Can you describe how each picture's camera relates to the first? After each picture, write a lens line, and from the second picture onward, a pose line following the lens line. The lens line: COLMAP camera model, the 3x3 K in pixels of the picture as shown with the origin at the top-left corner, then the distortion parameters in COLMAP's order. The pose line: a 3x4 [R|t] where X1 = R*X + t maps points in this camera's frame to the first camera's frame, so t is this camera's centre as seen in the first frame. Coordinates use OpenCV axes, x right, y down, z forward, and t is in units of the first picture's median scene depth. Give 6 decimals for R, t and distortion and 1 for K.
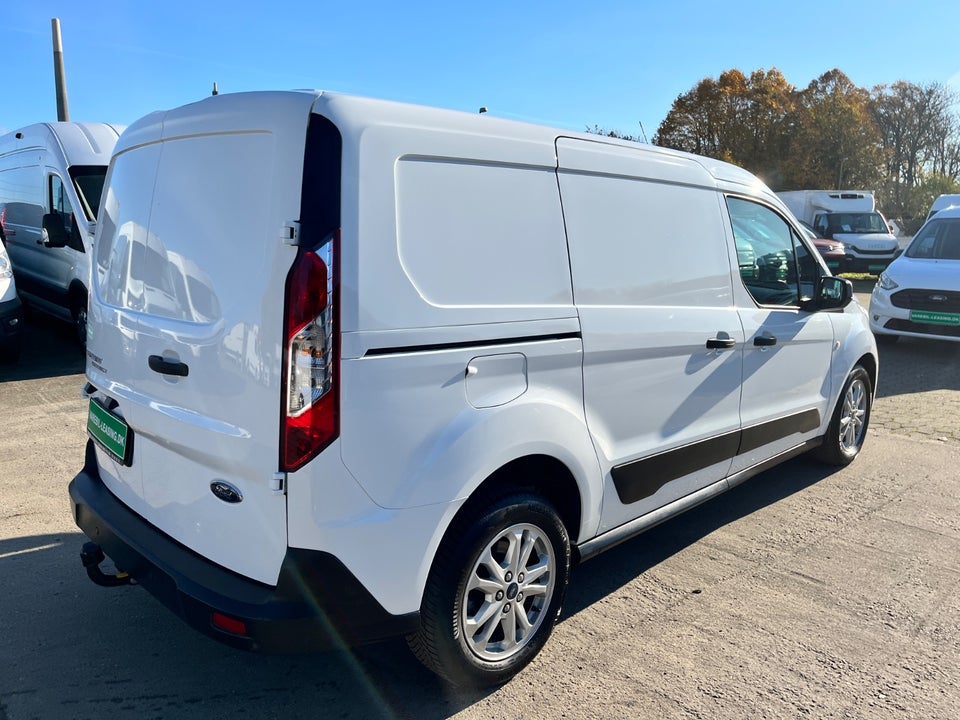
lens RADIAL K [[733.0, 0, 478.7], [0, 733.0, 362.0], [0, 0, 1]] dist [0.054664, -0.068174]
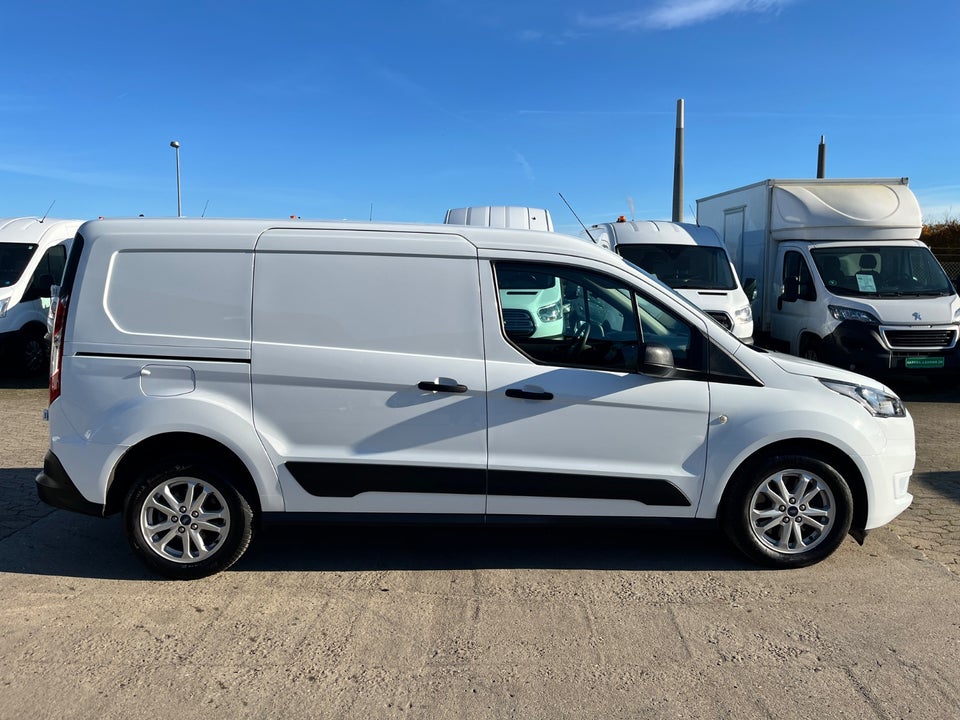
lens RADIAL K [[733.0, 0, 483.5], [0, 733.0, 351.4], [0, 0, 1]] dist [0.054664, -0.068174]
pose [[0.725159, 0.069286, -0.685087, 1.466933], [-0.124839, 0.991666, -0.031849, -0.066971], [0.677170, 0.108621, 0.727765, 0.238557]]
